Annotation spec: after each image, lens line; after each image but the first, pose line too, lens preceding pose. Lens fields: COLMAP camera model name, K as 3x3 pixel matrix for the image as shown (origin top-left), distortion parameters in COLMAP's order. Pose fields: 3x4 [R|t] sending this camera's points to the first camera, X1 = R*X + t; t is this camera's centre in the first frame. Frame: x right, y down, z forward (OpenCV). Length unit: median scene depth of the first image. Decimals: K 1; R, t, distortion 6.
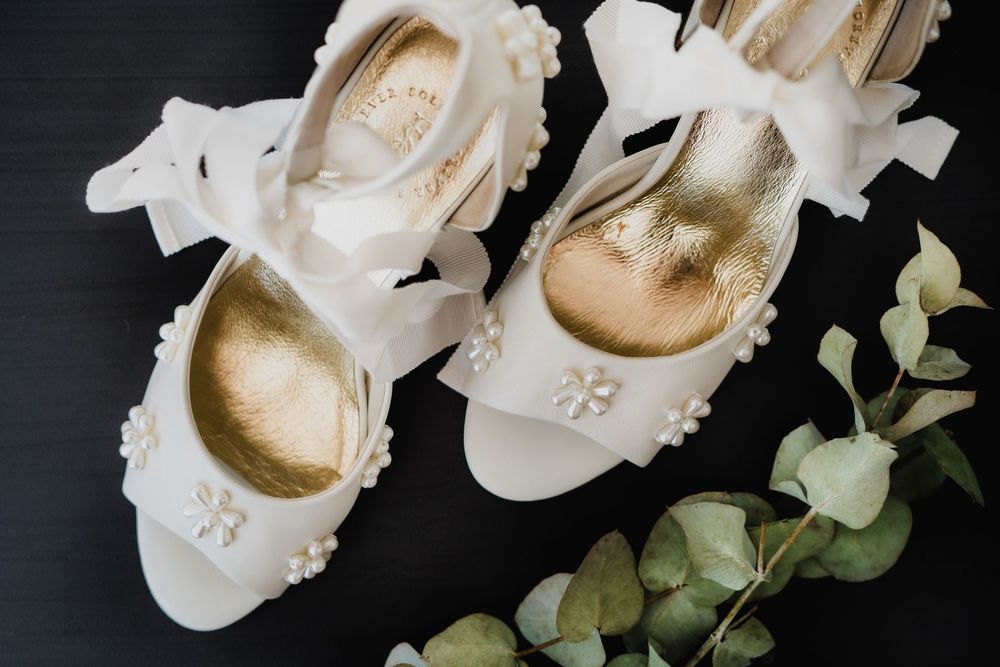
lens RADIAL K [[1583.8, 0, 500.0], [0, 1583.8, 333.5], [0, 0, 1]] dist [0.001305, -0.170694]
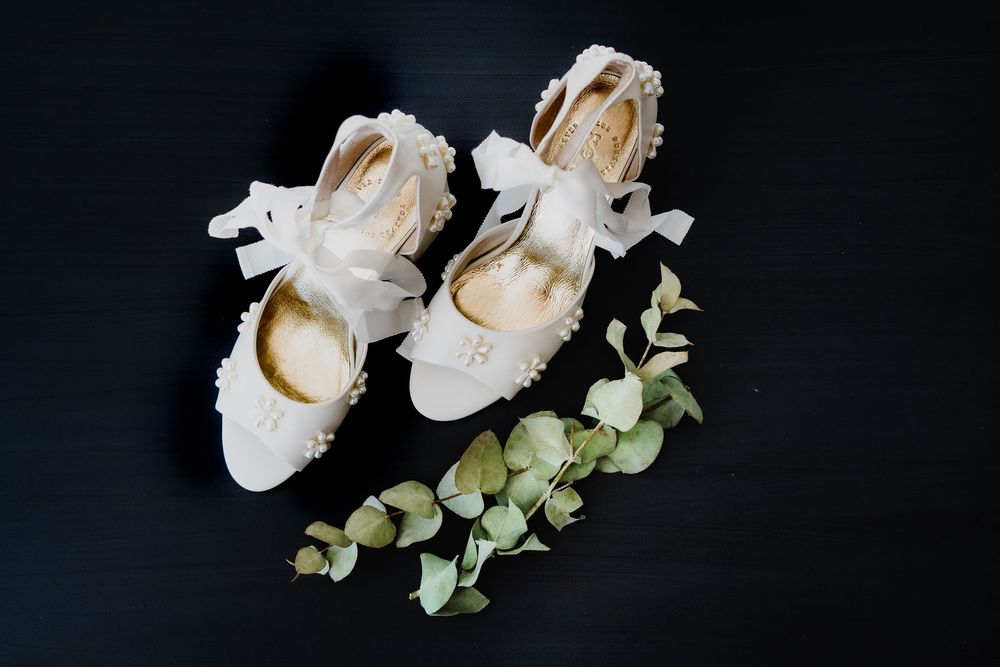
lens RADIAL K [[1583.8, 0, 500.0], [0, 1583.8, 333.5], [0, 0, 1]] dist [0.001305, -0.170694]
pose [[0.999063, 0.019103, -0.038843, 0.150815], [-0.024673, 0.988617, -0.148415, 0.279496], [0.035566, 0.149234, 0.988162, -0.771780]]
